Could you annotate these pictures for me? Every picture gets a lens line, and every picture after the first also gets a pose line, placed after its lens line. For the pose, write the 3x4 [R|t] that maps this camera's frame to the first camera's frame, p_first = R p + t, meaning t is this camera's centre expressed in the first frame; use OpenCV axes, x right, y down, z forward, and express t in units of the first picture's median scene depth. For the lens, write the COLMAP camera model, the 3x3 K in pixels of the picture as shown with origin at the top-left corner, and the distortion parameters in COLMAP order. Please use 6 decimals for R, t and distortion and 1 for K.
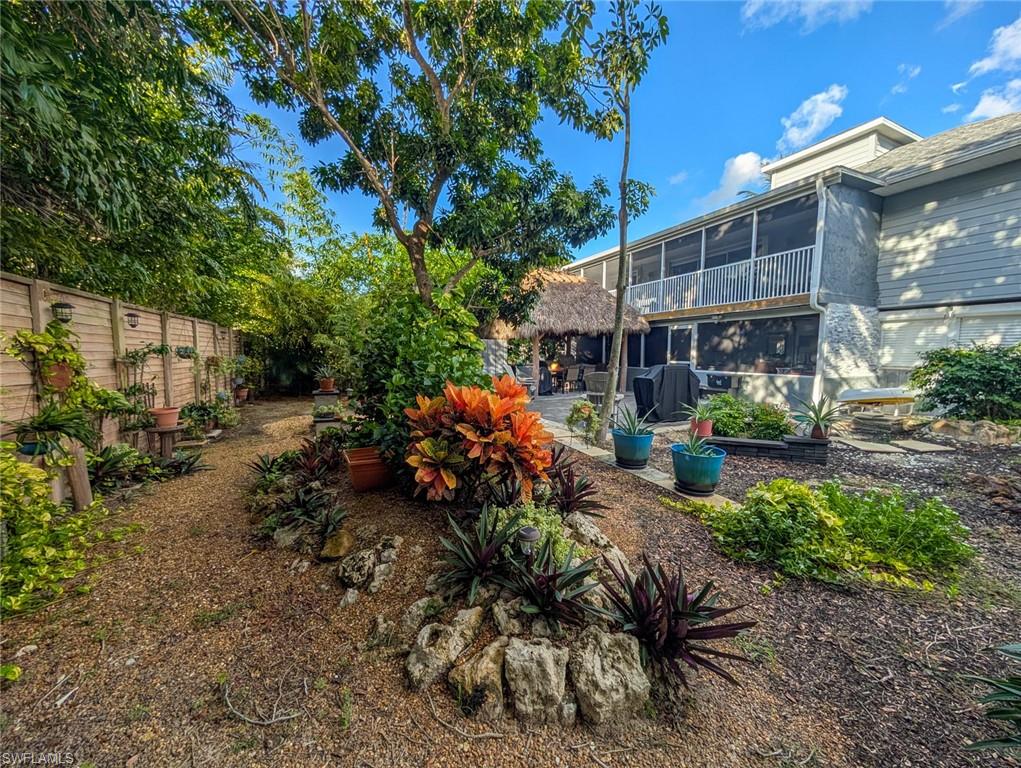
lens RADIAL K [[387.1, 0, 511.0], [0, 387.1, 388.0], [0, 0, 1]] dist [-0.001539, 0.000319]
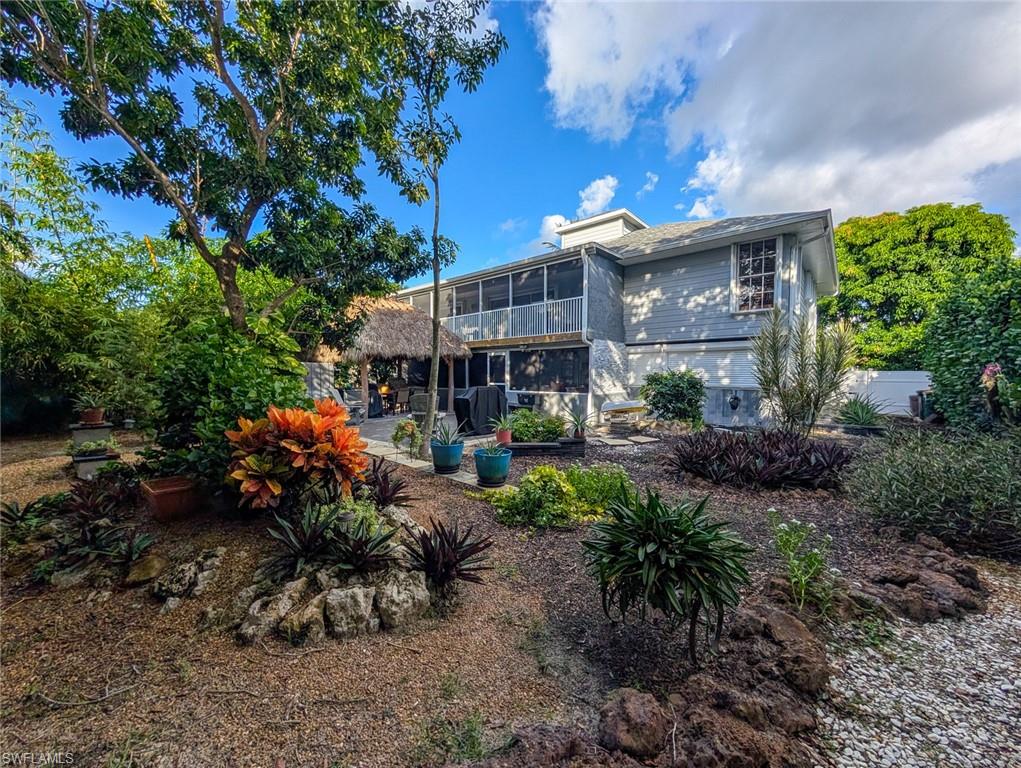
lens RADIAL K [[387.1, 0, 511.8], [0, 387.1, 388.4], [0, 0, 1]] dist [-0.001539, 0.000319]
pose [[0.914499, -0.015407, 0.404295, 0.009276], [0.038005, 0.998127, -0.047929, 0.005963], [-0.402799, 0.059196, 0.913372, -0.122185]]
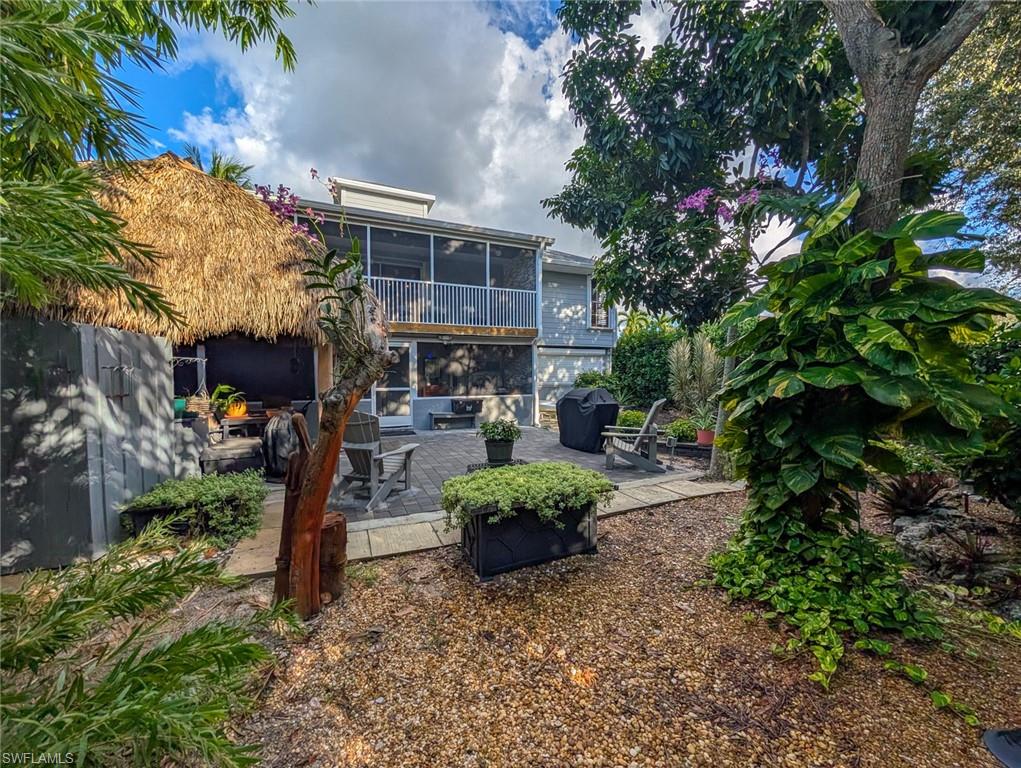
lens RADIAL K [[387.1, 0, 504.7], [0, 387.1, 384.2], [0, 0, 1]] dist [-0.001539, 0.000319]
pose [[0.023181, -0.024493, 0.999431, -0.536569], [0.096088, 0.995126, 0.022158, -0.111108], [-0.995103, 0.095520, 0.025421, 1.187633]]
